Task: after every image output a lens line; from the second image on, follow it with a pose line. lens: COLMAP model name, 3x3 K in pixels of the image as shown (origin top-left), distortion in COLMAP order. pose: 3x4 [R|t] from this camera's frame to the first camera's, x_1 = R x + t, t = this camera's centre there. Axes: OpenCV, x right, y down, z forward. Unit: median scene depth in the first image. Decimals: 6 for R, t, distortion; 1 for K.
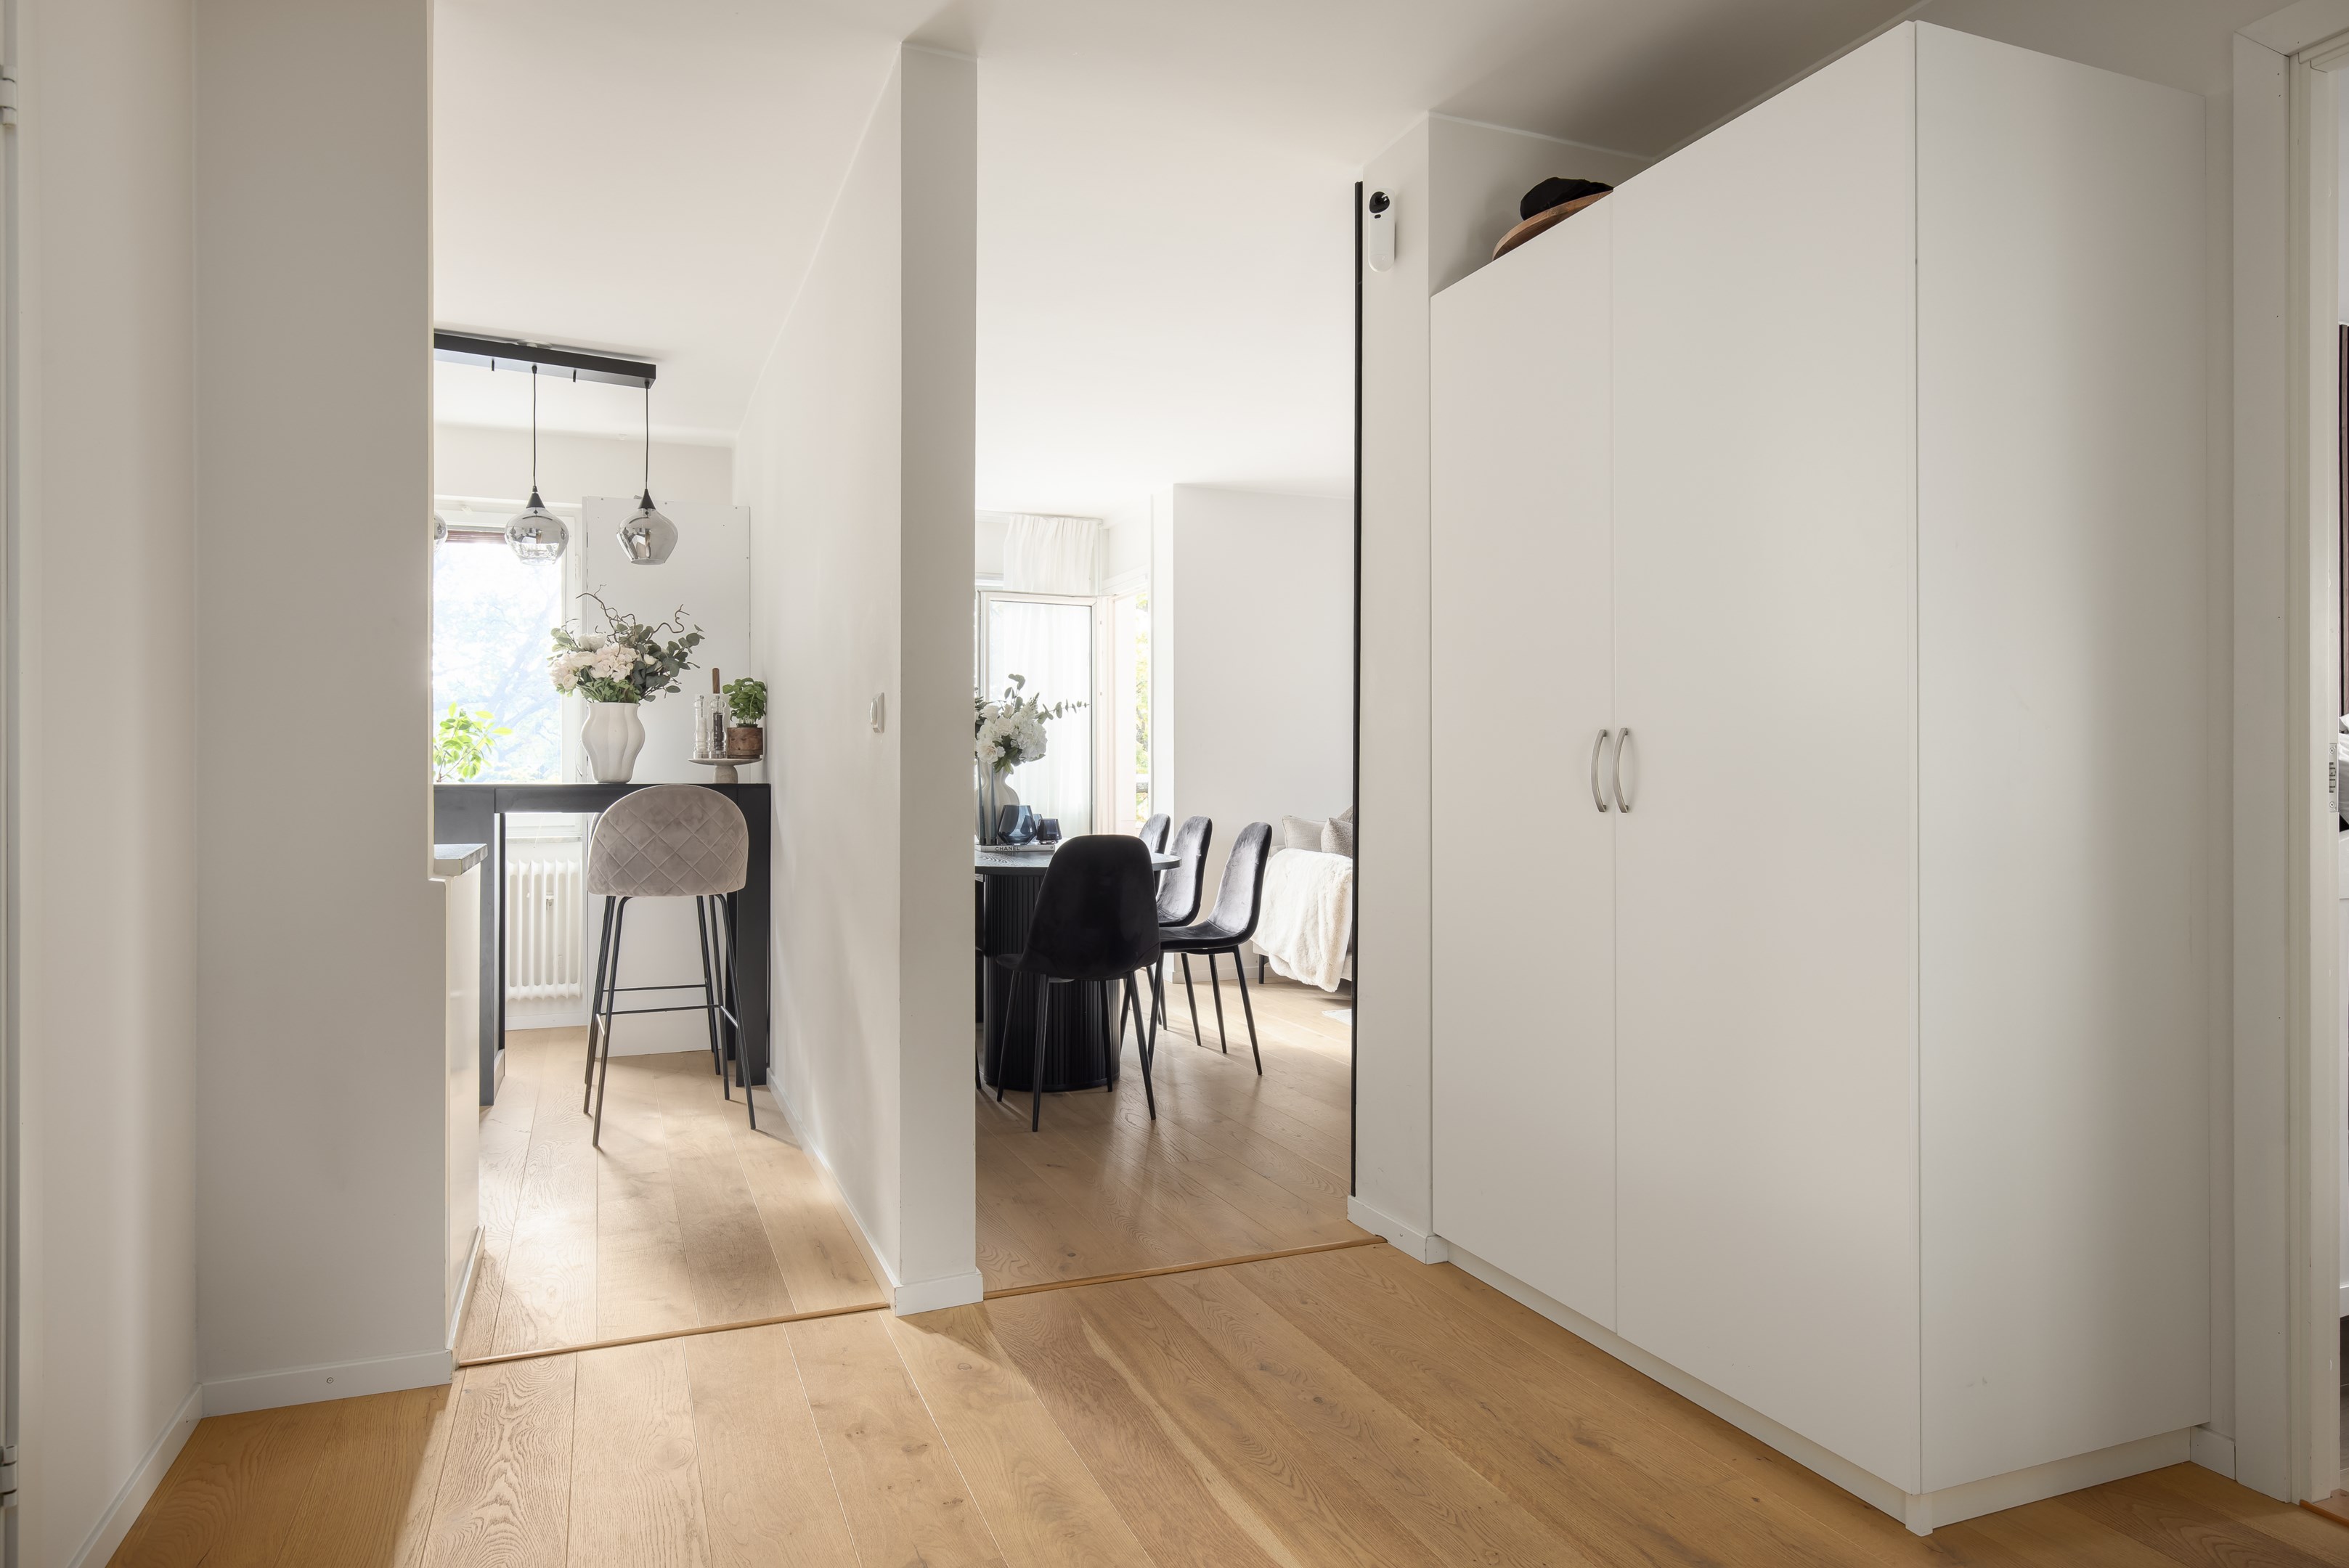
lens RADIAL K [[1368.6, 0, 1174.5], [0, 1368.6, 784.0], [0, 0, 1]] dist [0.001723, -0.000387]
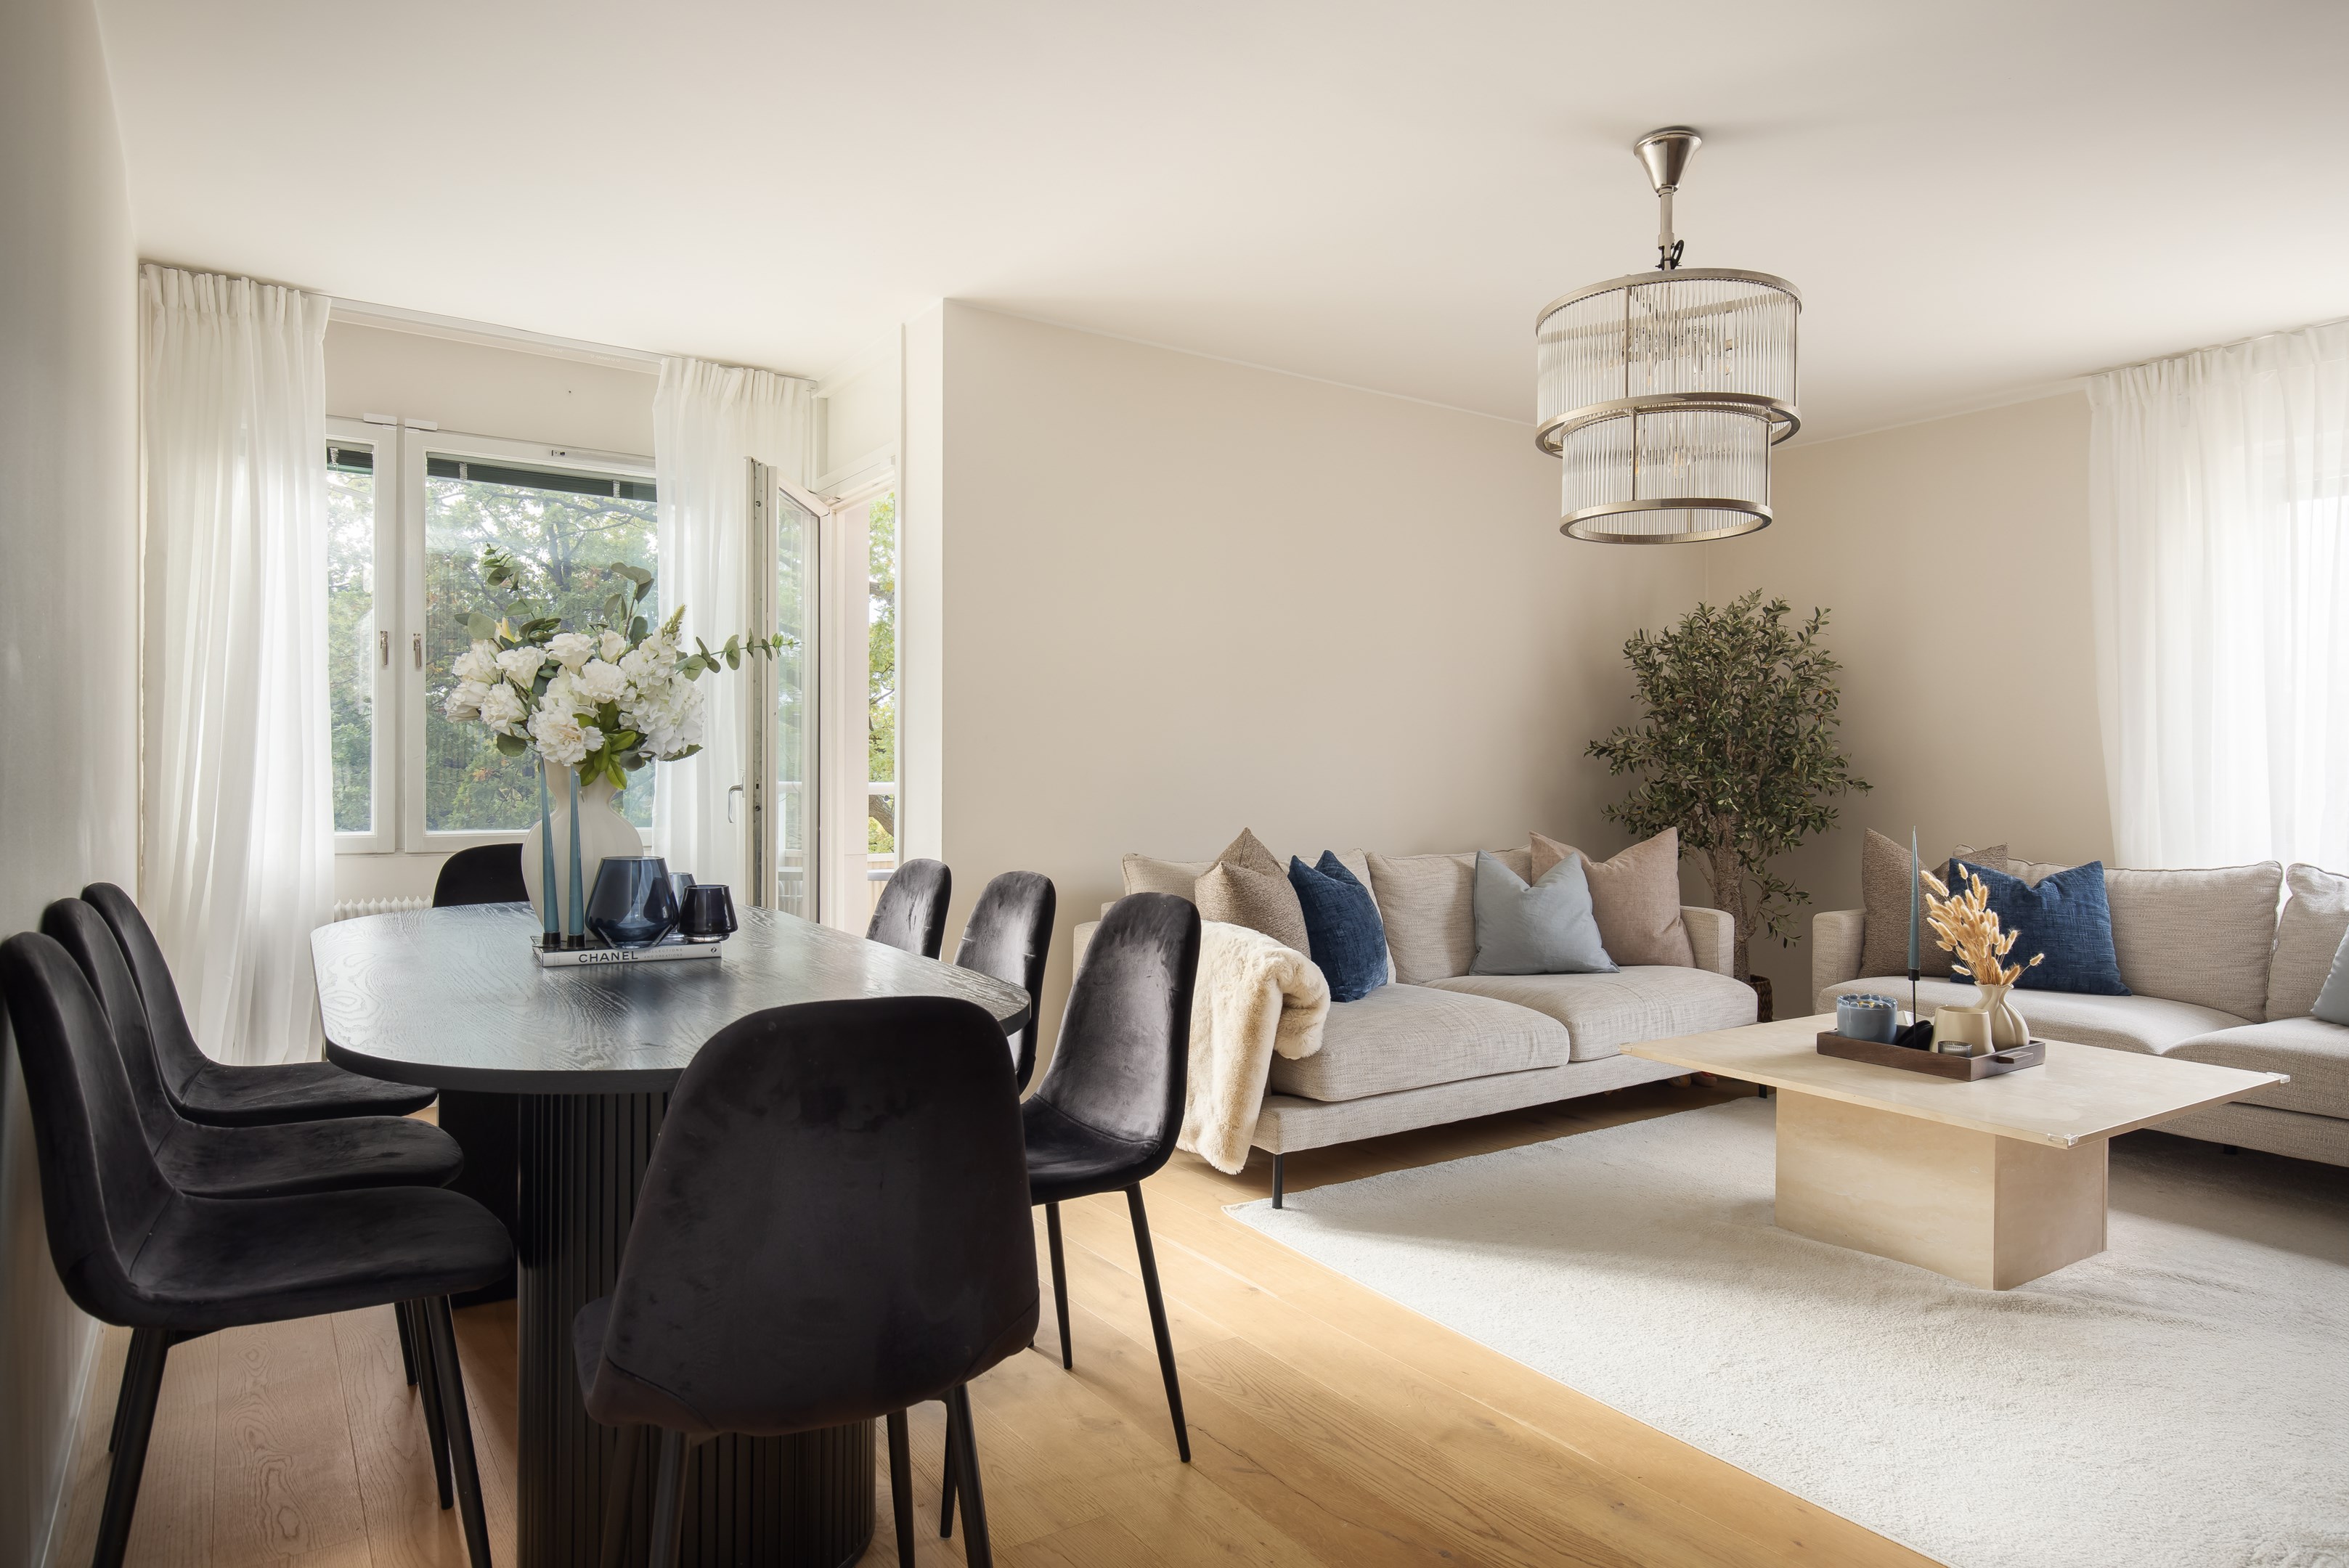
lens RADIAL K [[1347.9, 0, 1200.6], [0, 1347.9, 831.9], [0, 0, 1]] dist [-0.000806, -0.000518]
pose [[0.972561, 0.005981, 0.232571, -0.035012], [-0.014187, 0.999334, 0.033626, -0.010219], [-0.232215, -0.036003, 0.971998, 0.505489]]
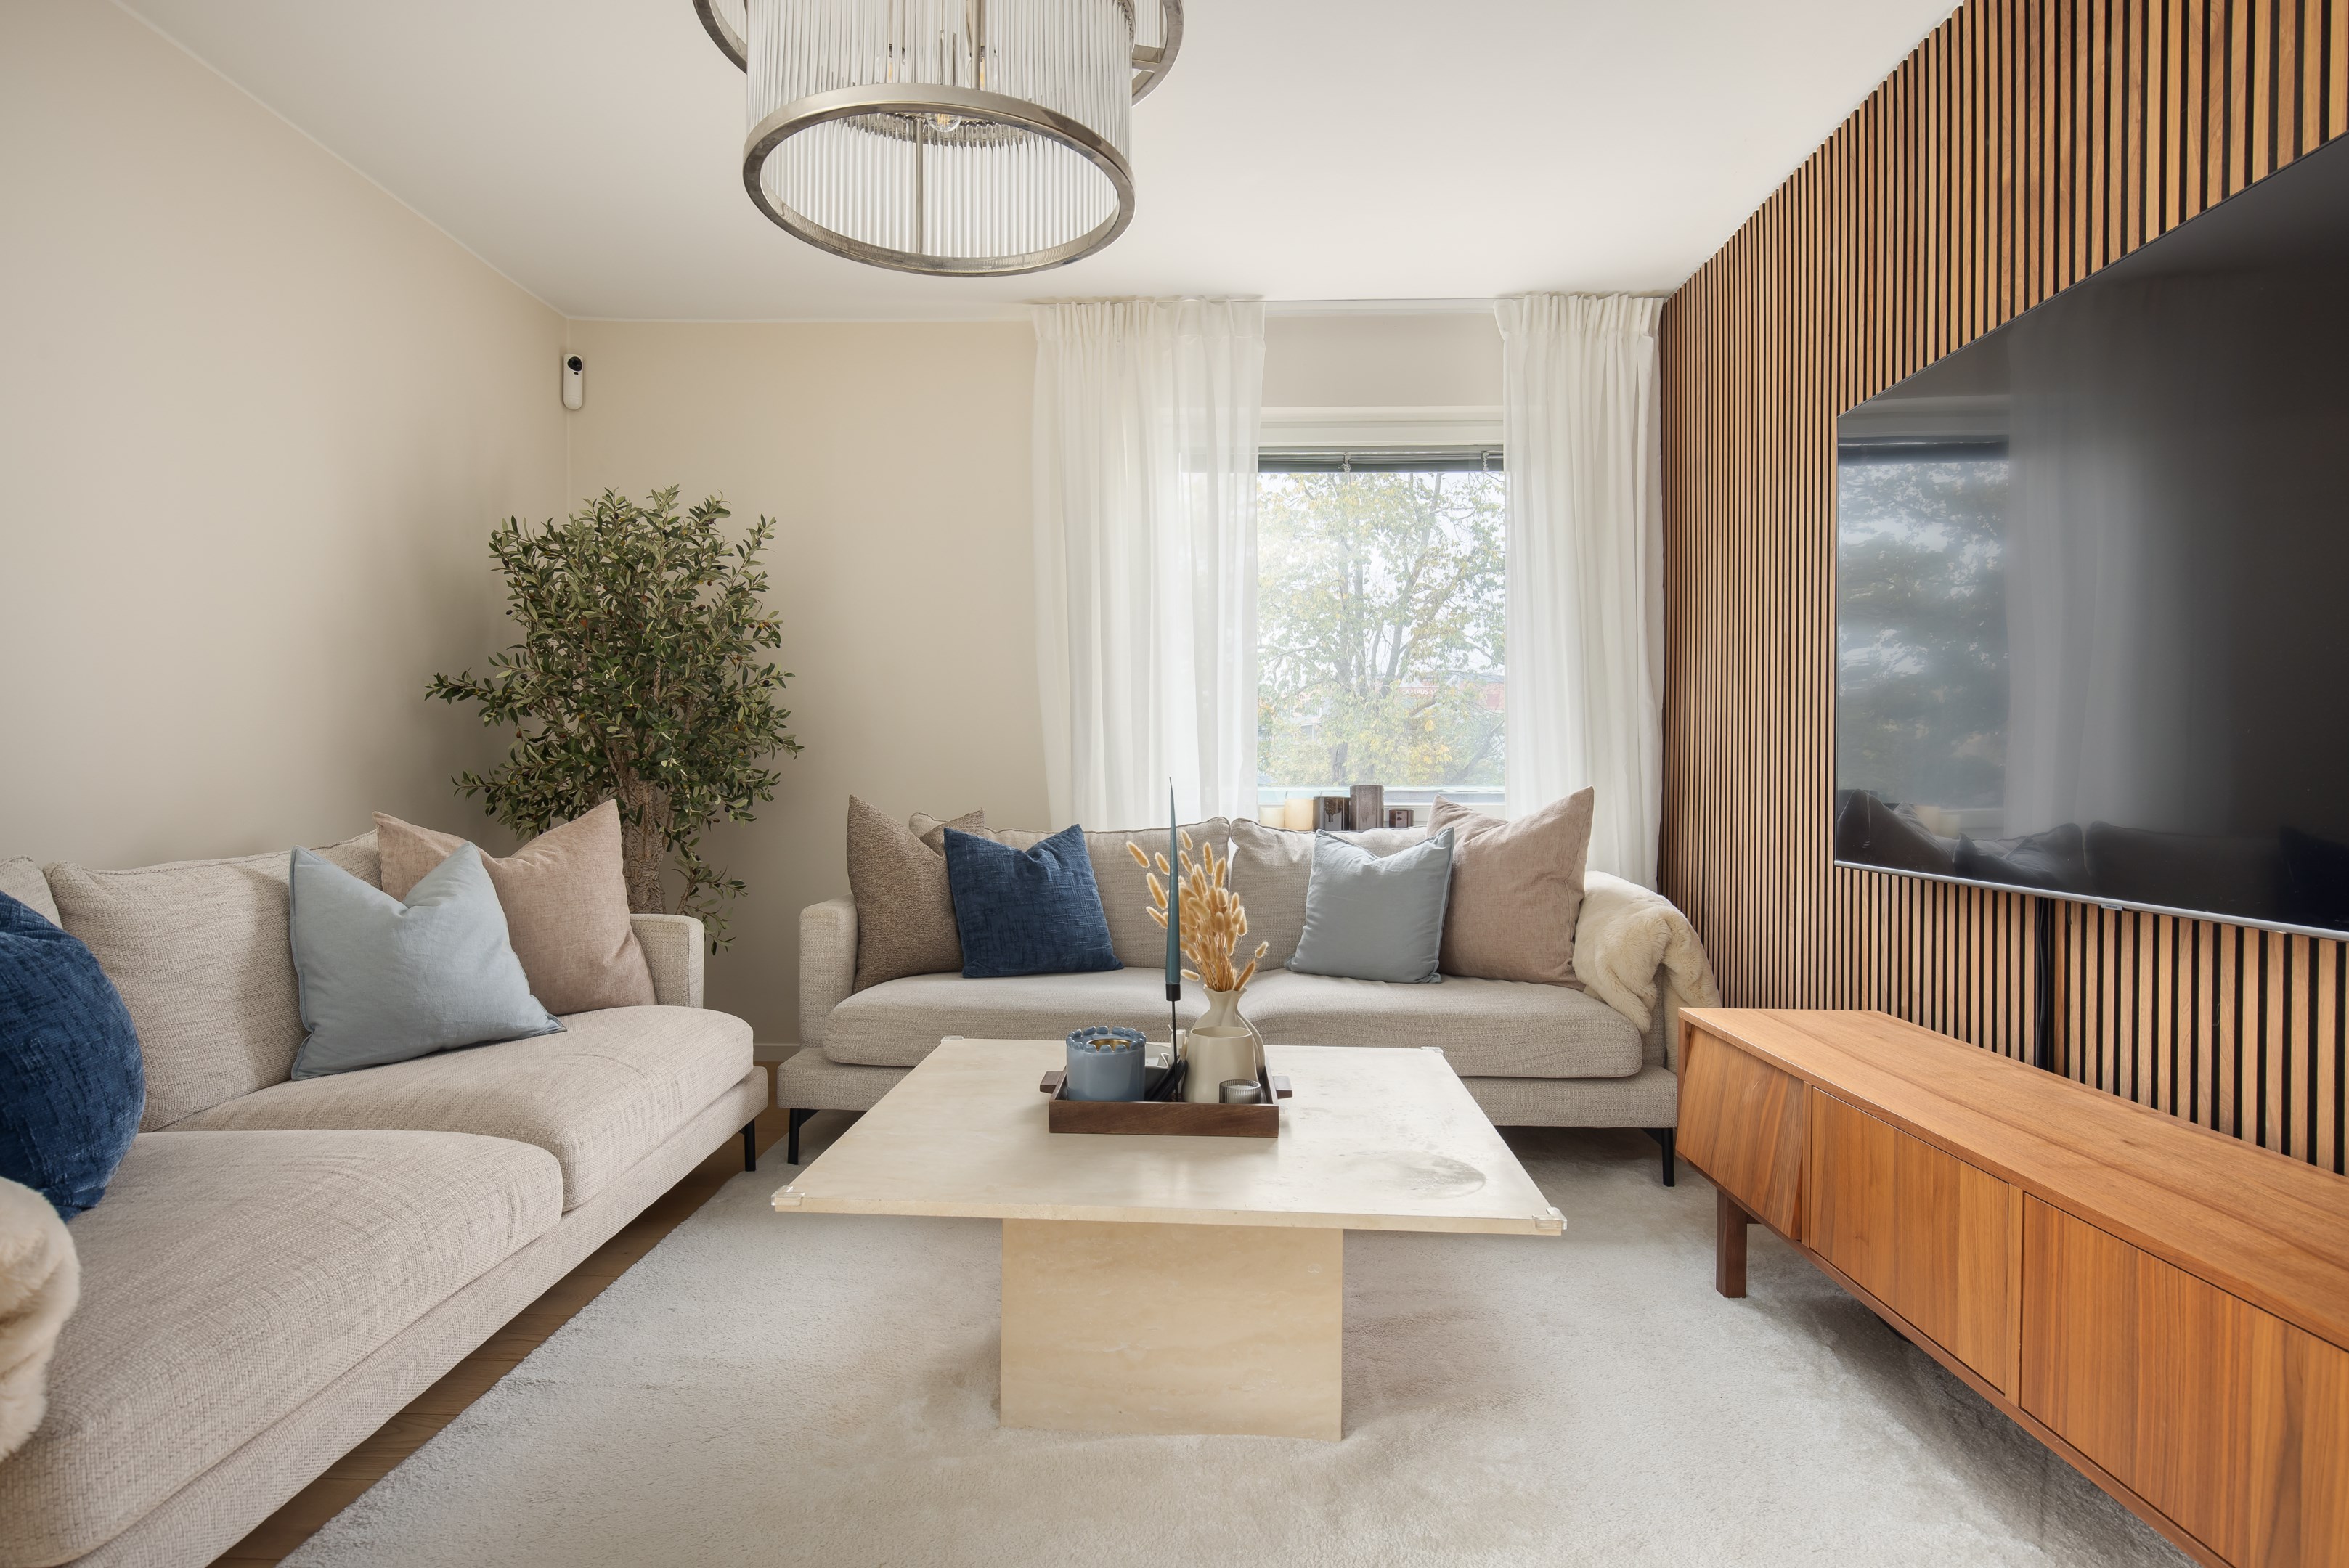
lens RADIAL K [[1326.0, 0, 1176.3], [0, 1326.0, 763.1], [0, 0, 1]] dist [0.003889, -0.000257]
pose [[0.412701, 0.013979, 0.910759, 0.039312], [-0.002981, 0.999898, -0.013996, 0.003922], [-0.910862, 0.003062, 0.412700, 0.831562]]
